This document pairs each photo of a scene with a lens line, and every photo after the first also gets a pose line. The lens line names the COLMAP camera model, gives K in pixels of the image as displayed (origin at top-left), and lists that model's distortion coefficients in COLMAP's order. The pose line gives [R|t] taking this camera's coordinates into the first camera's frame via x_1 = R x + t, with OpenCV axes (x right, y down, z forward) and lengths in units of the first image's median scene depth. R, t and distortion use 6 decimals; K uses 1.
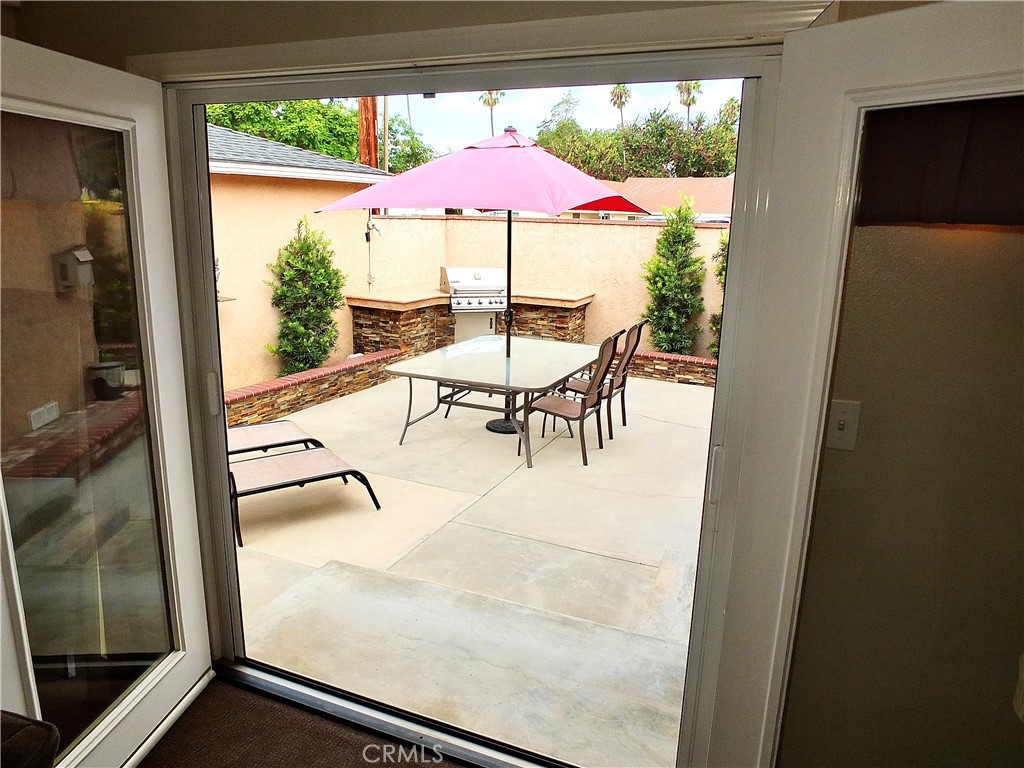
lens RADIAL K [[693.9, 0, 512.9], [0, 693.9, 381.1], [0, 0, 1]] dist [-0.034464, 0.004803]
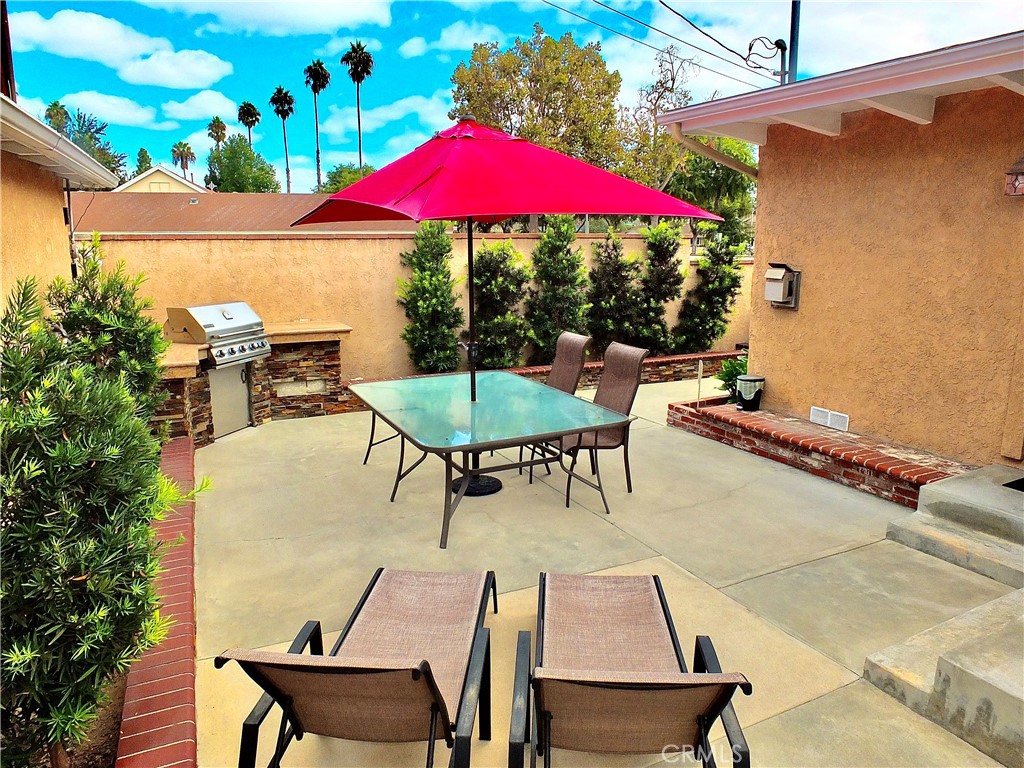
lens RADIAL K [[693.9, 0, 508.9], [0, 693.9, 382.6], [0, 0, 1]] dist [-0.034464, 0.004803]
pose [[0.638874, -0.183629, 0.747075, -0.507984], [0.198500, 0.977560, 0.070531, -0.091264], [-0.743262, 0.103234, 0.660988, 0.379438]]
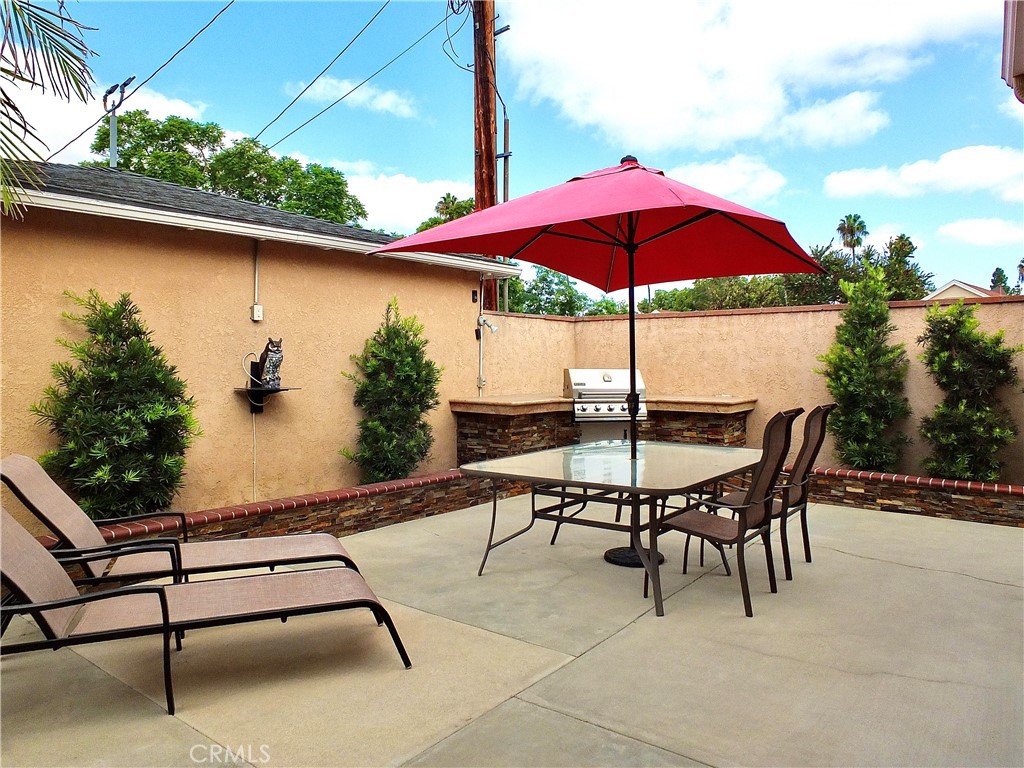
lens RADIAL K [[693.9, 0, 512.3], [0, 693.9, 381.6], [0, 0, 1]] dist [-0.034464, 0.004803]
pose [[0.974002, -0.023827, -0.225282, 0.030742], [-0.025276, 0.976813, -0.212595, 0.038623], [0.225124, 0.212762, 0.950816, 0.230969]]
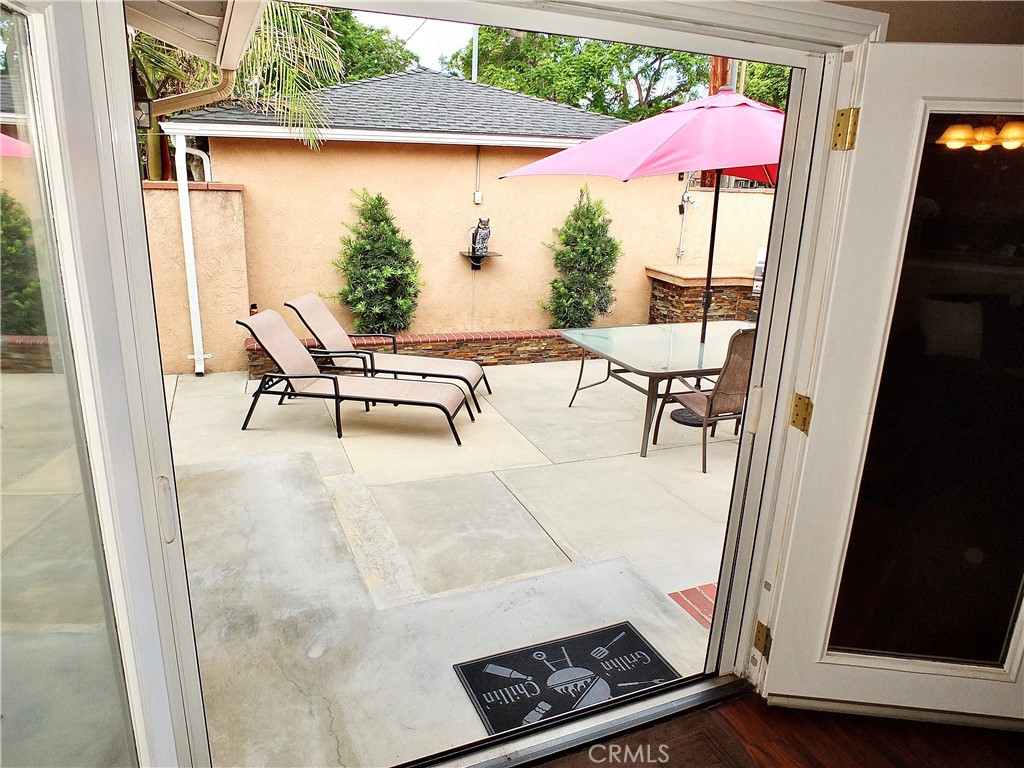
lens RADIAL K [[693.9, 0, 511.1], [0, 693.9, 383.4], [0, 0, 1]] dist [-0.034464, 0.004803]
pose [[0.718185, 0.198233, -0.667018, 0.376044], [-0.177241, 0.979060, 0.100132, -0.025119], [0.672901, 0.046310, 0.738282, 0.143560]]
